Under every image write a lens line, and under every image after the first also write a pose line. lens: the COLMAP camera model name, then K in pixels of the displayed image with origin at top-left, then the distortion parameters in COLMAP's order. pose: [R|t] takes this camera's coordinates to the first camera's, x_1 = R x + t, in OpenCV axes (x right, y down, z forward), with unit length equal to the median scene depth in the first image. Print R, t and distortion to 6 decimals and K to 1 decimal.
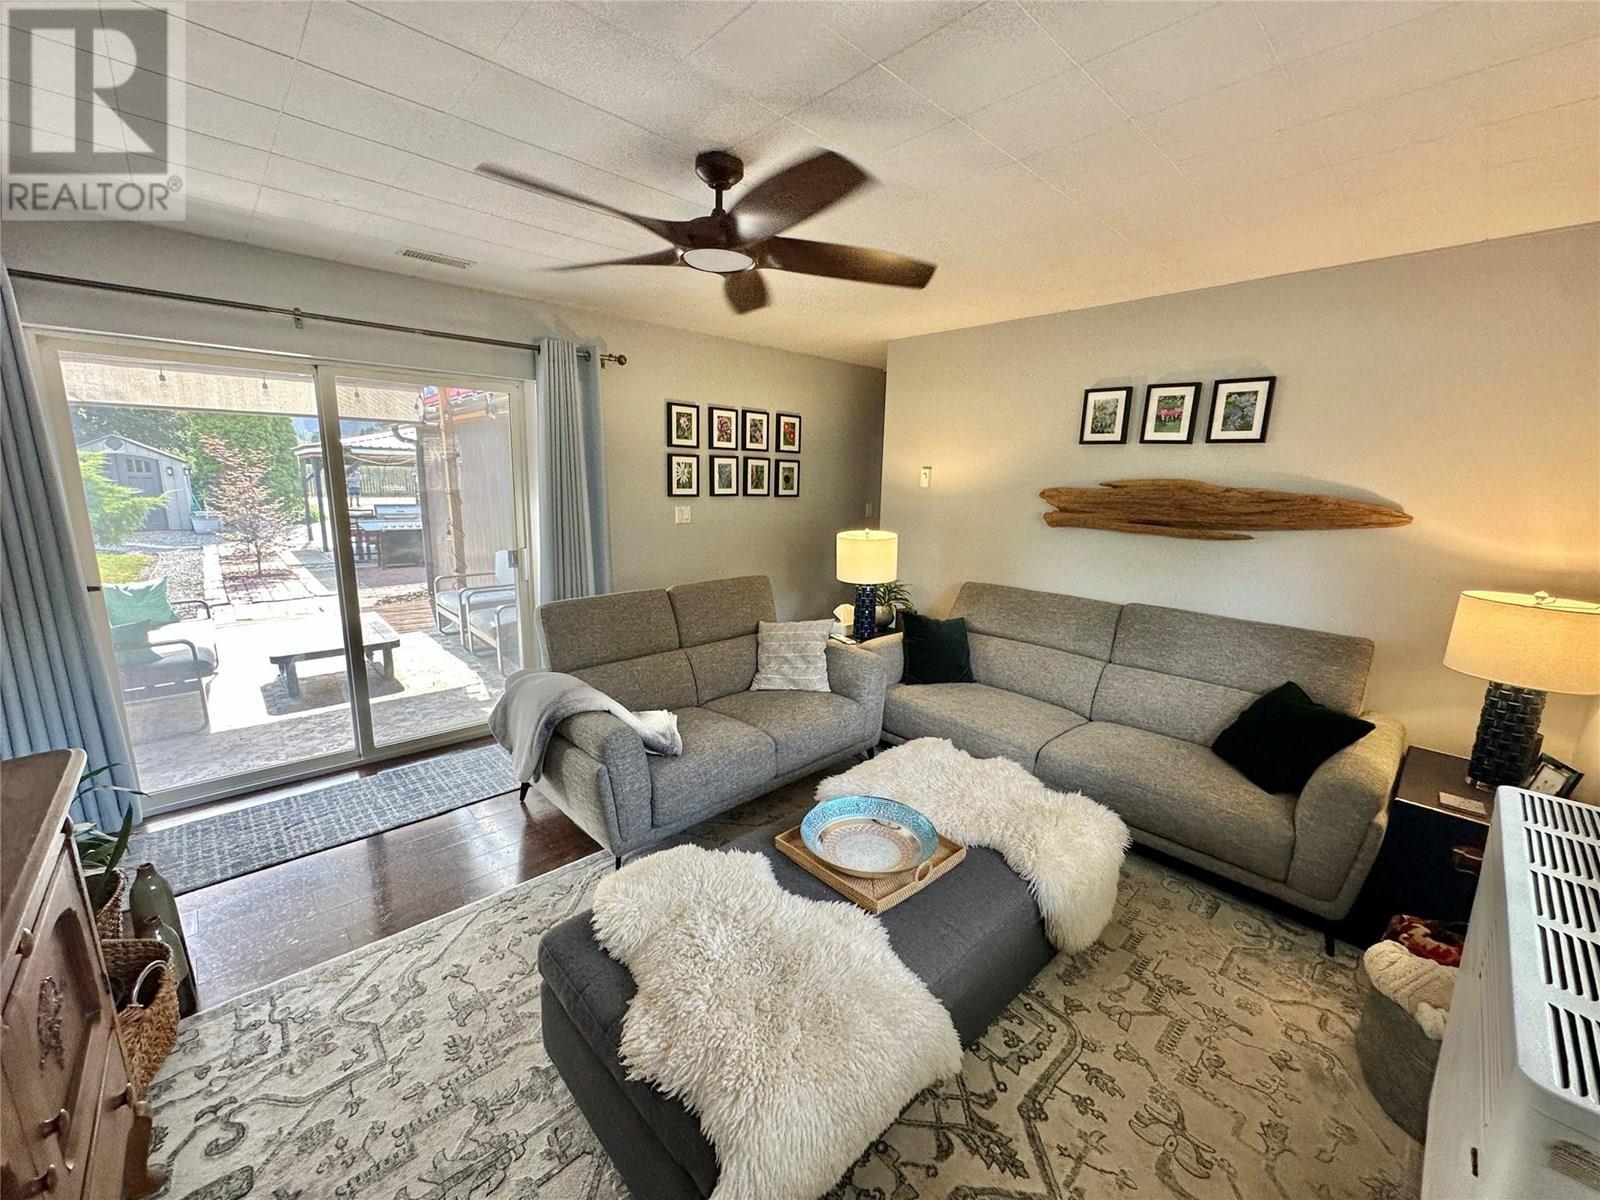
lens RADIAL K [[639.1, 0, 800.0], [0, 639.1, 600.0], [0, 0, 1]] dist [-0.003831, 0.000401]
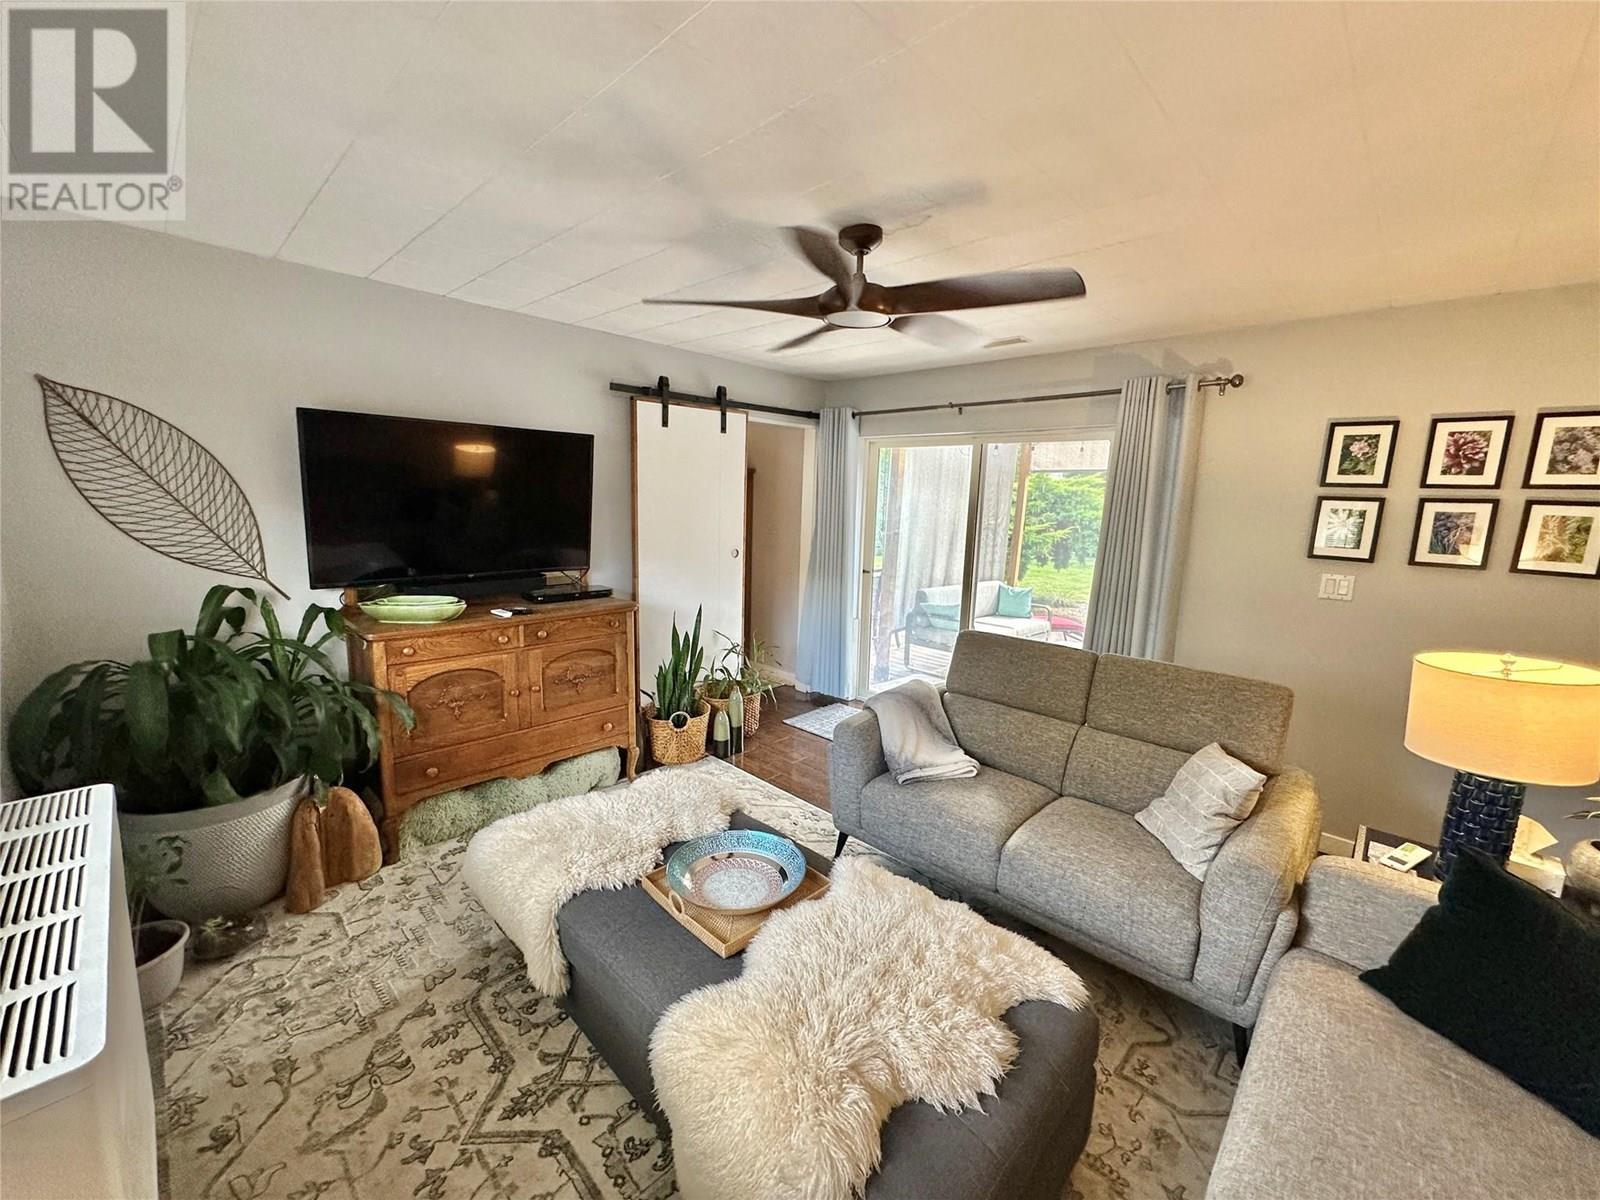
lens RADIAL K [[639.1, 0, 800.0], [0, 639.1, 600.0], [0, 0, 1]] dist [-0.003831, 0.000401]
pose [[0.045886, 0.139129, -0.989211, 1.121088], [-0.222774, 0.966741, 0.125635, -0.196402], [0.973790, 0.214606, 0.075354, 1.013404]]
